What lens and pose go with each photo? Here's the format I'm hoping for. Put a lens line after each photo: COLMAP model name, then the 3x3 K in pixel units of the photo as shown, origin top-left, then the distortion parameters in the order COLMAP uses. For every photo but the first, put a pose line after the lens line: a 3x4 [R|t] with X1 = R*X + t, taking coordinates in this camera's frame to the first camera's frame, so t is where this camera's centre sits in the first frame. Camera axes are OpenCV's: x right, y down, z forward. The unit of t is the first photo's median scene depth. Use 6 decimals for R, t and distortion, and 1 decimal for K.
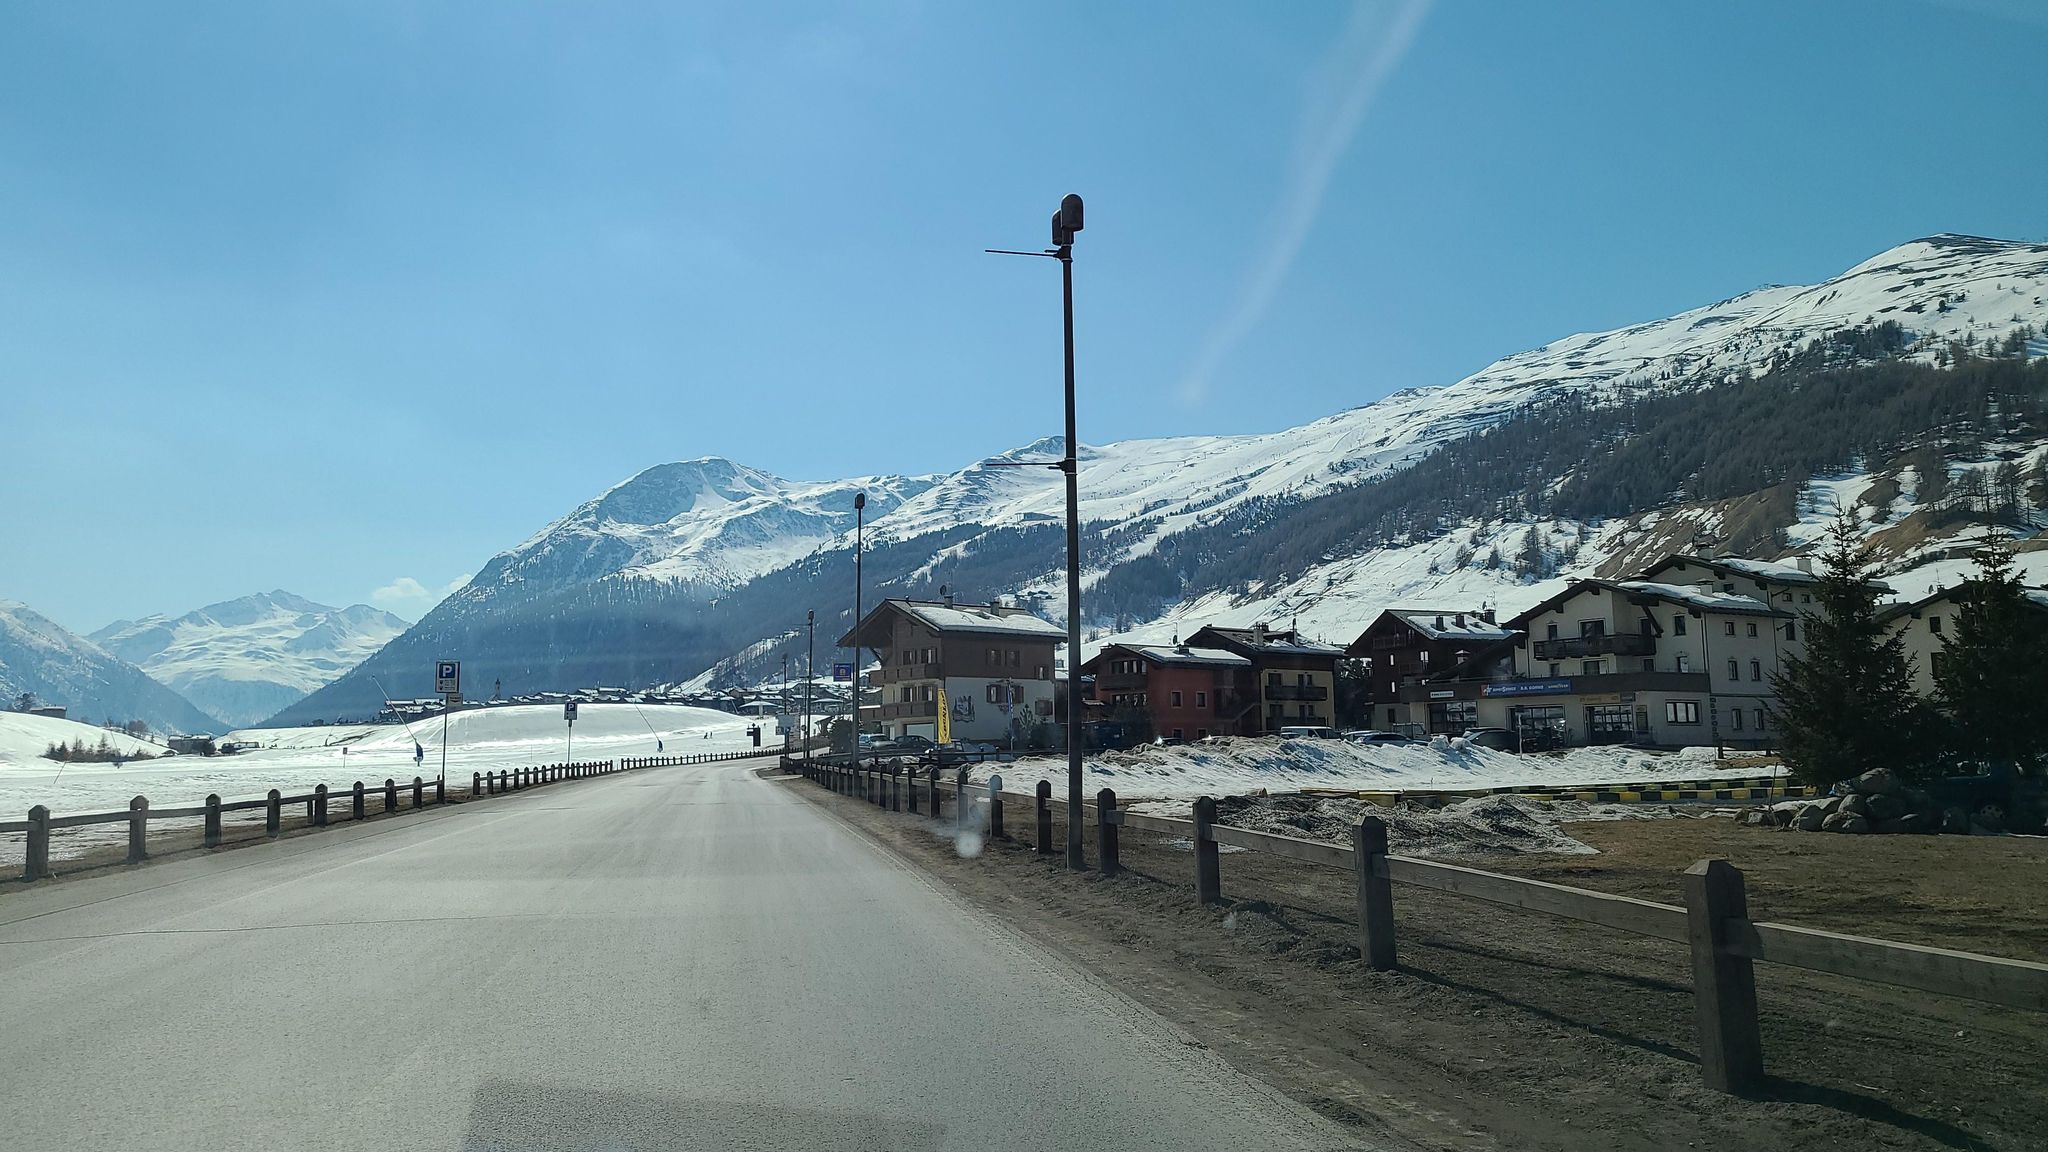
lens RADIAL K [[1505.0, 0, 1031.8], [0, 1505.0, 567.6], [0, 0, 1]] dist [0.060129, -0.046848]
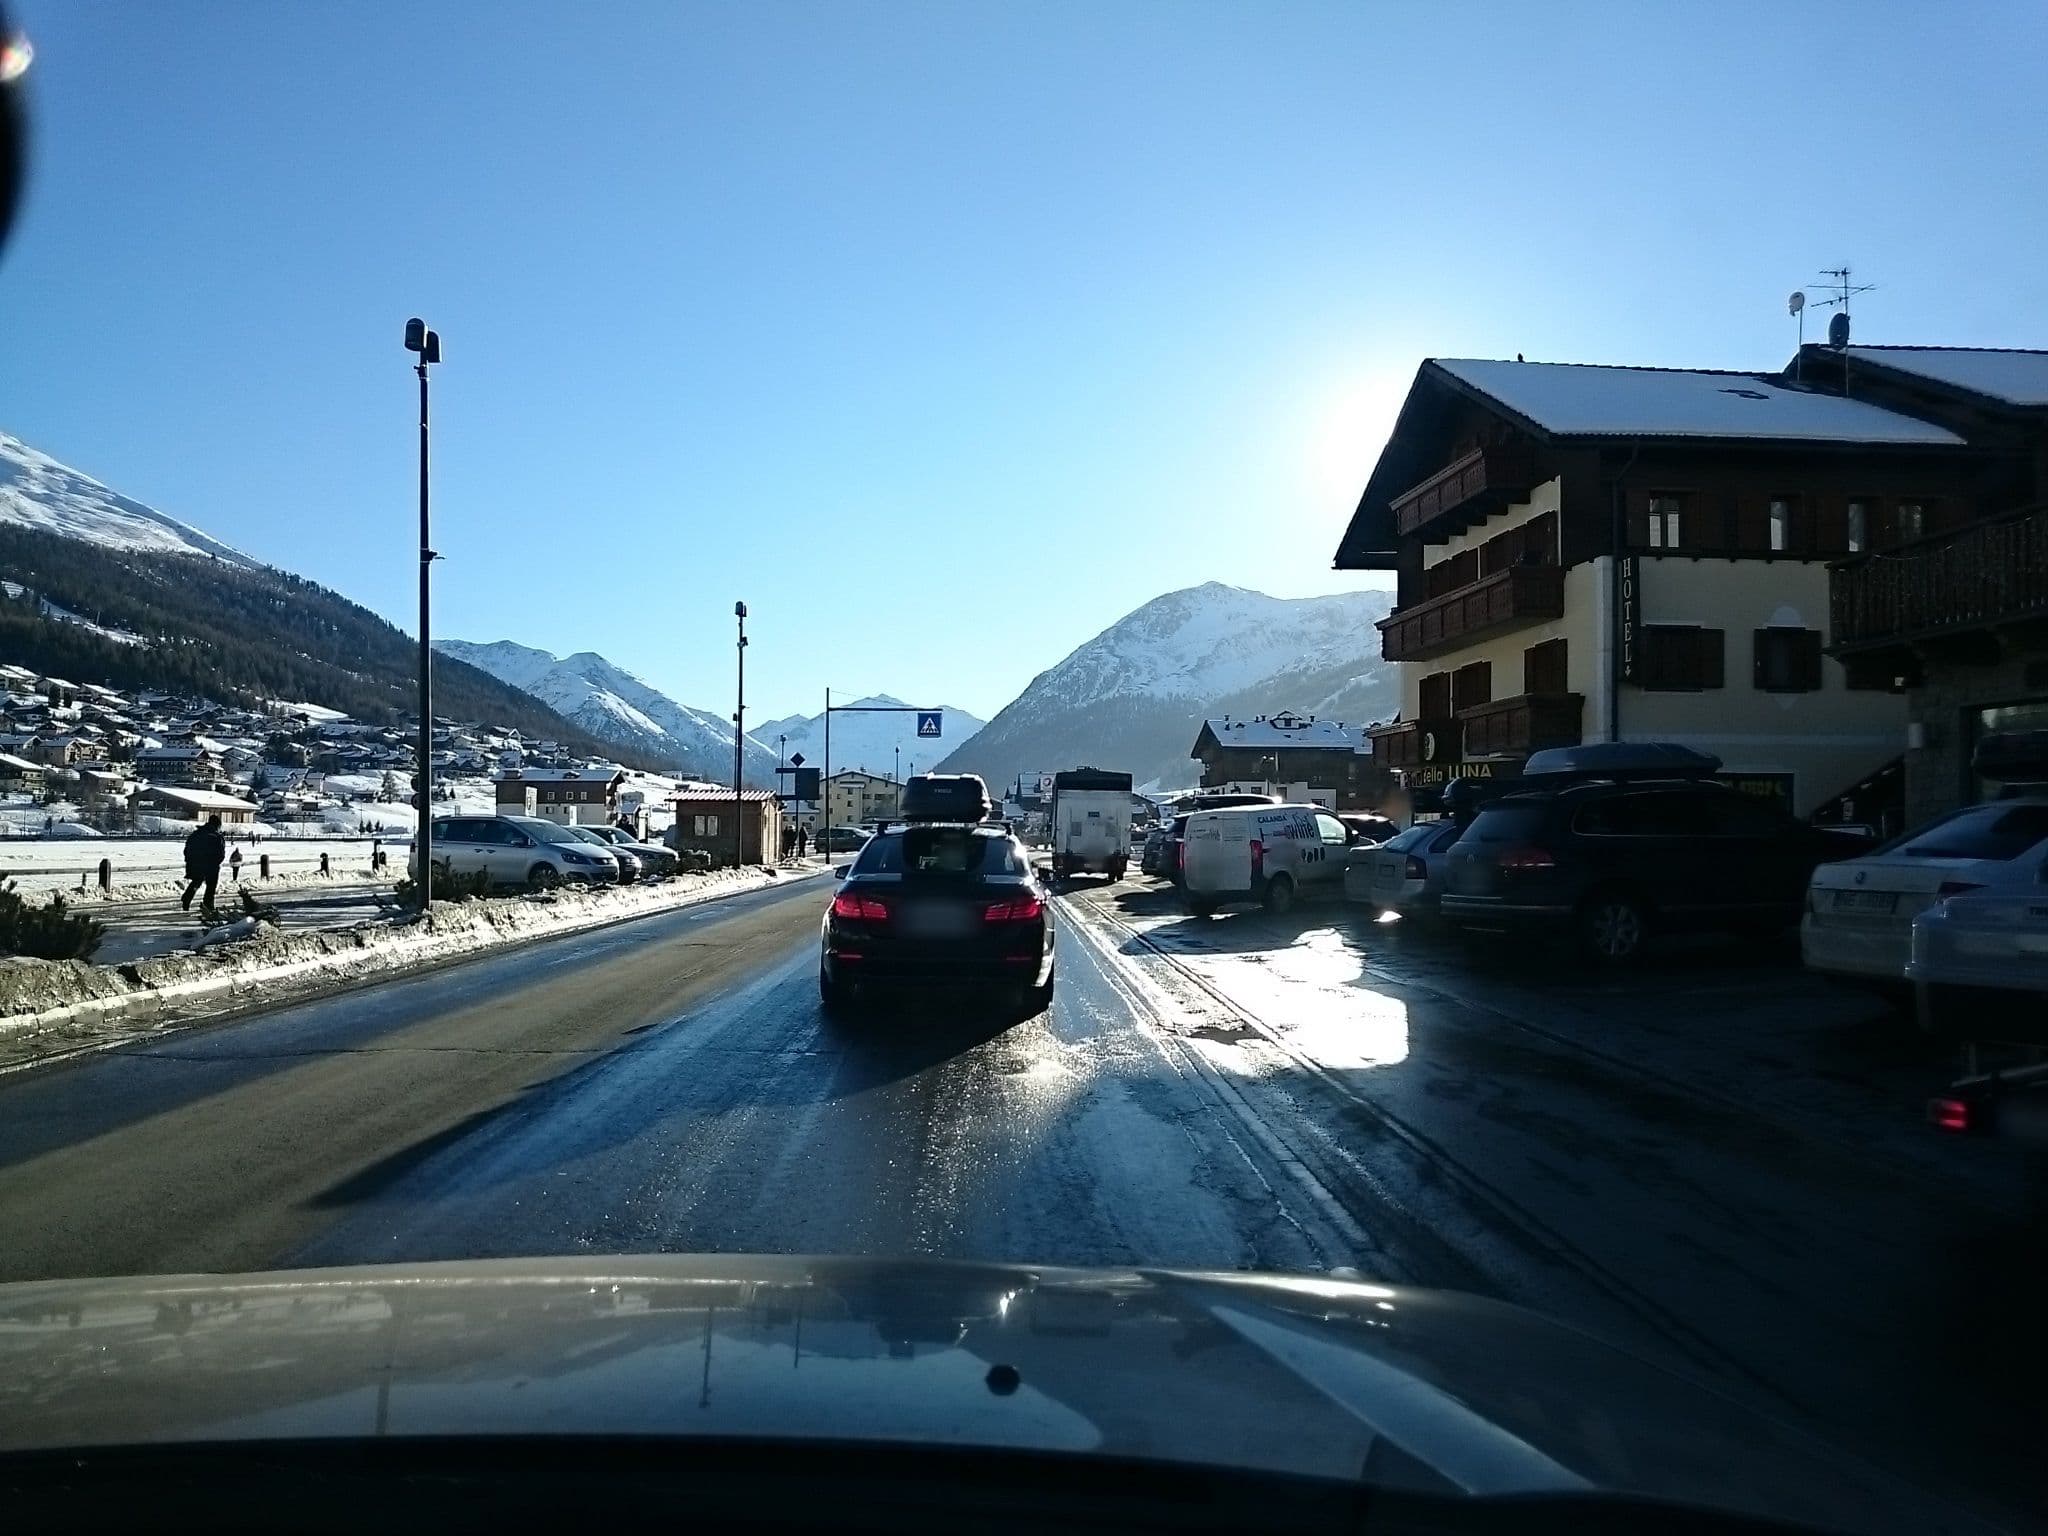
lens RADIAL K [[1513.0, 0, 1024.0], [0, 1513.0, 768.0], [0, 0, 1]] dist [-0.005006, -0.002558]
pose [[0.934443, 0.001541, -0.356111, 0.078473], [0.025780, 0.997074, 0.071961, -0.021053], [0.355180, -0.076424, 0.931669, -0.168181]]
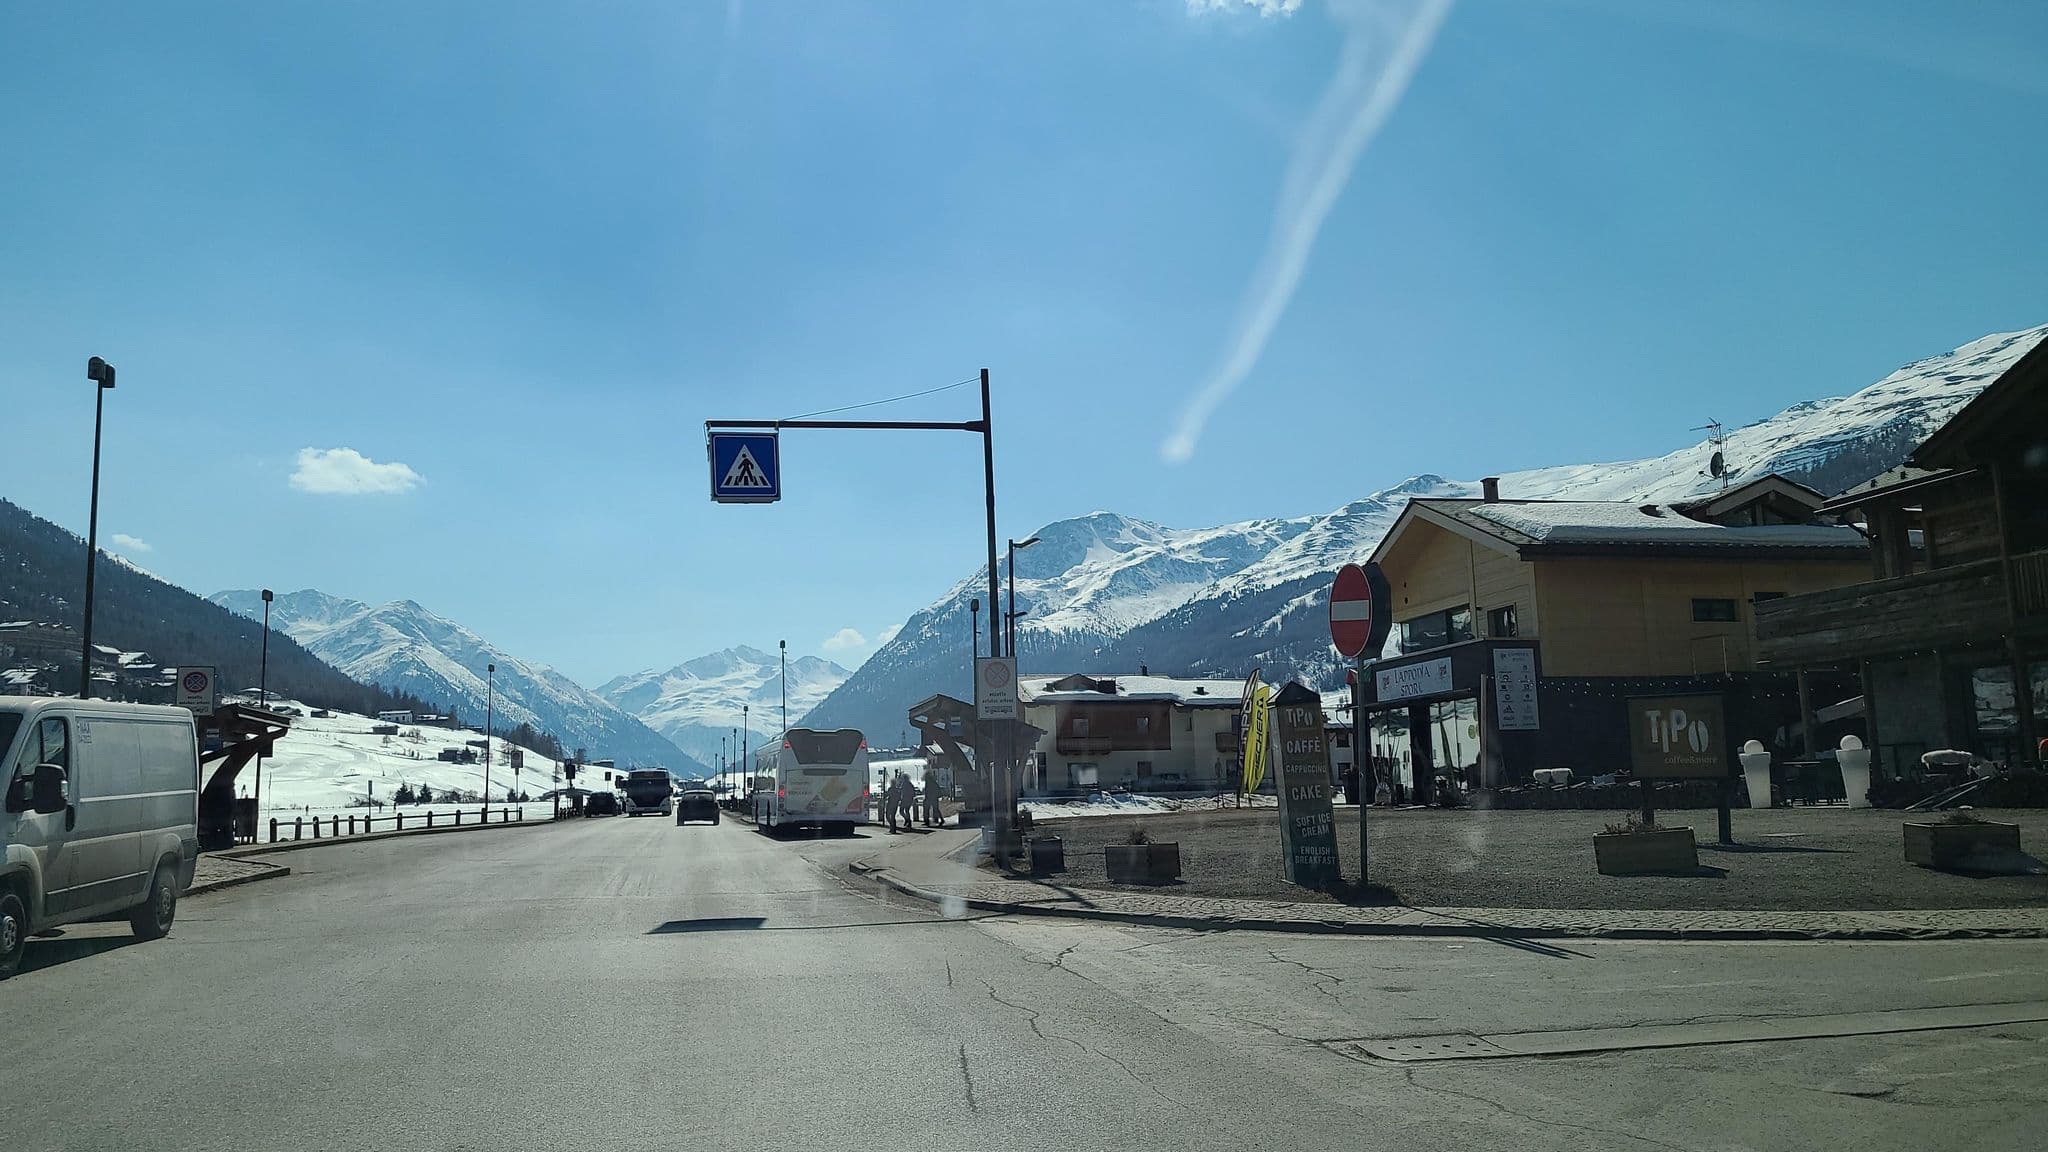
lens RADIAL K [[1505.0, 0, 1031.8], [0, 1505.0, 567.6], [0, 0, 1]] dist [0.060129, -0.046848]
pose [[0.963149, -0.047230, -0.264790, 0.026977], [0.041300, 0.998757, -0.027919, -0.006853], [0.265780, 0.015955, 0.963902, -0.054796]]
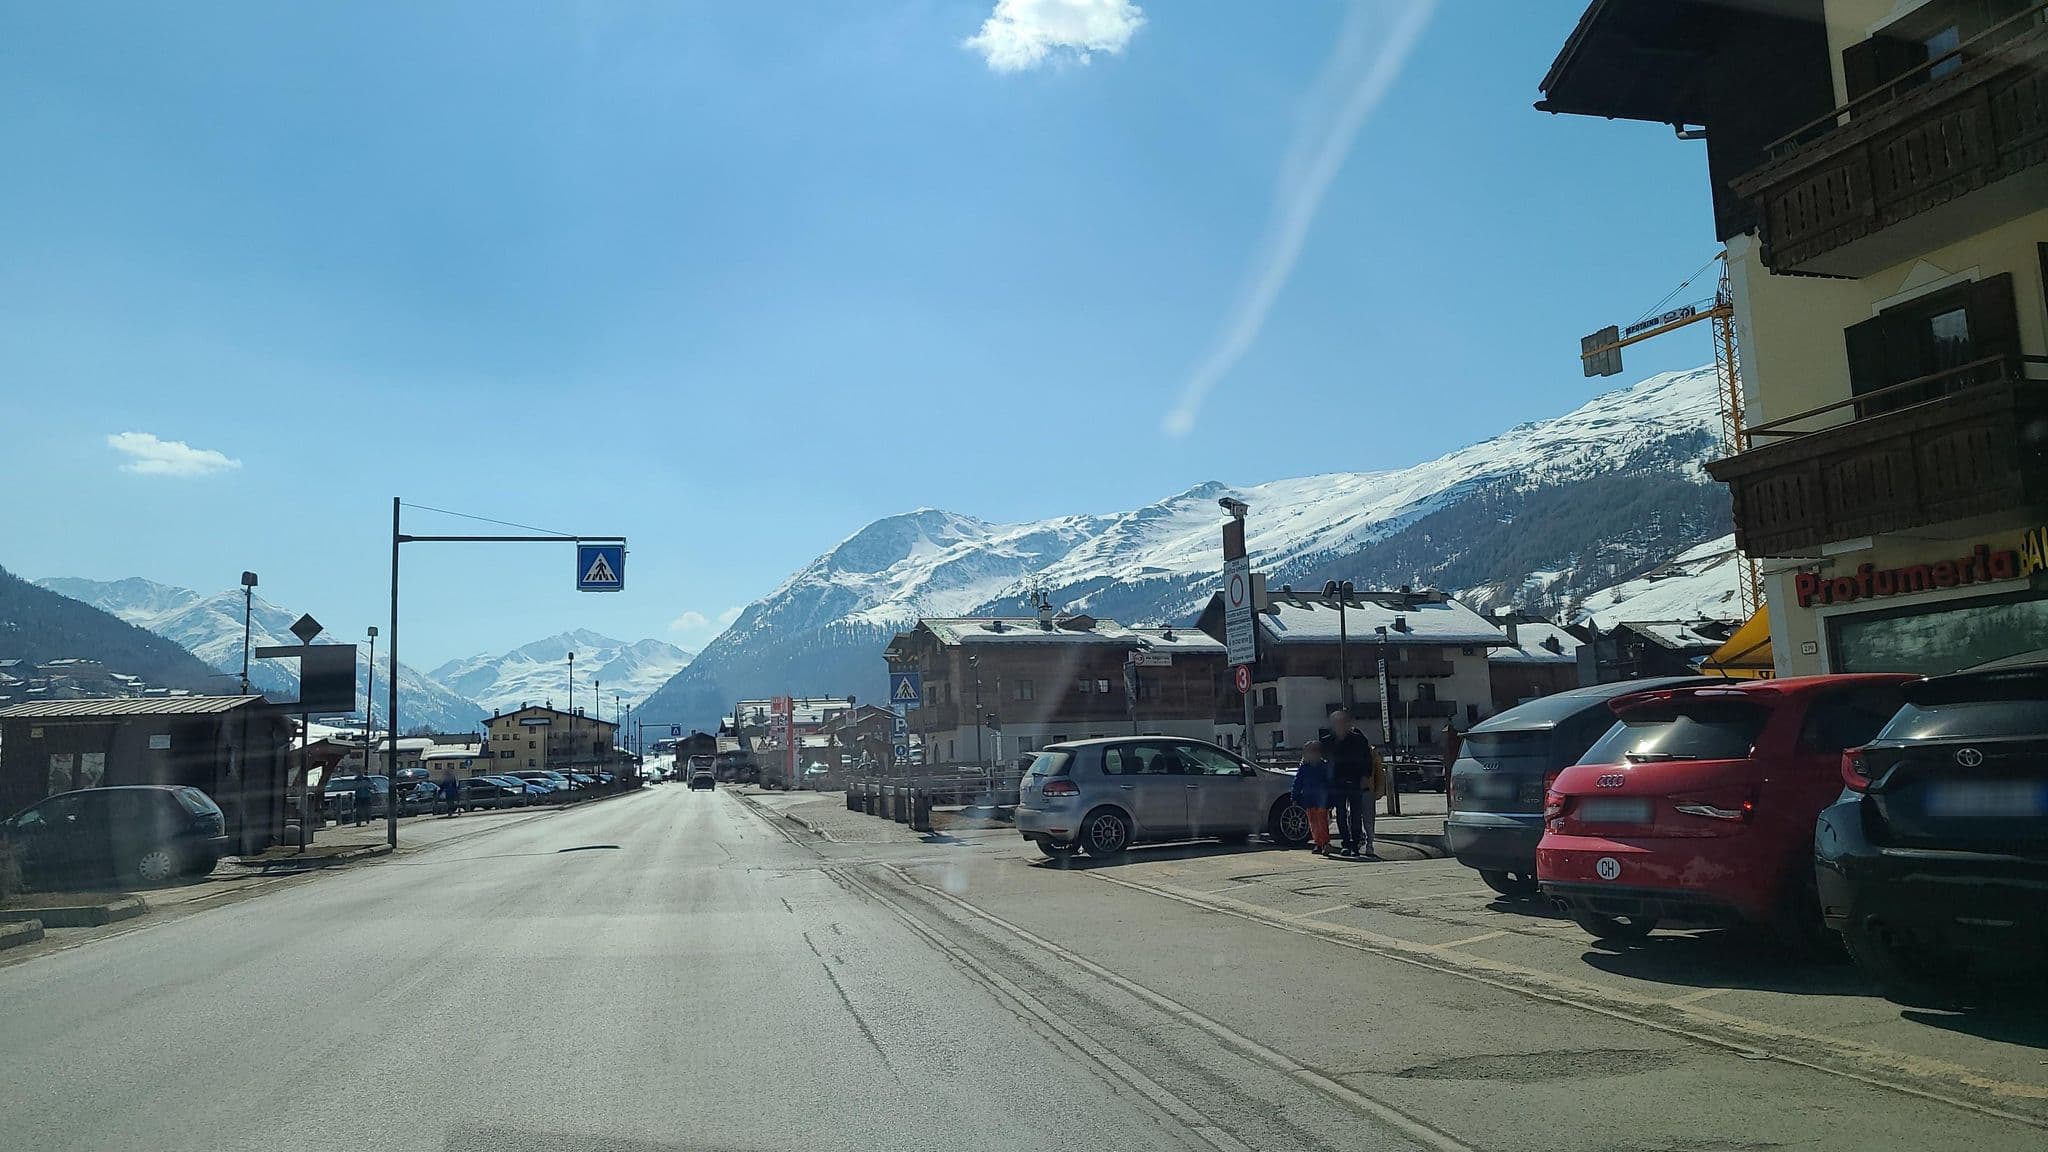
lens RADIAL K [[1505.0, 0, 1031.8], [0, 1505.0, 567.6], [0, 0, 1]] dist [0.060129, -0.046848]
pose [[0.985044, -0.043295, -0.166777, 0.068895], [0.042528, 0.999062, -0.008168, -0.018192], [0.166974, 0.000953, 0.985961, -0.145856]]
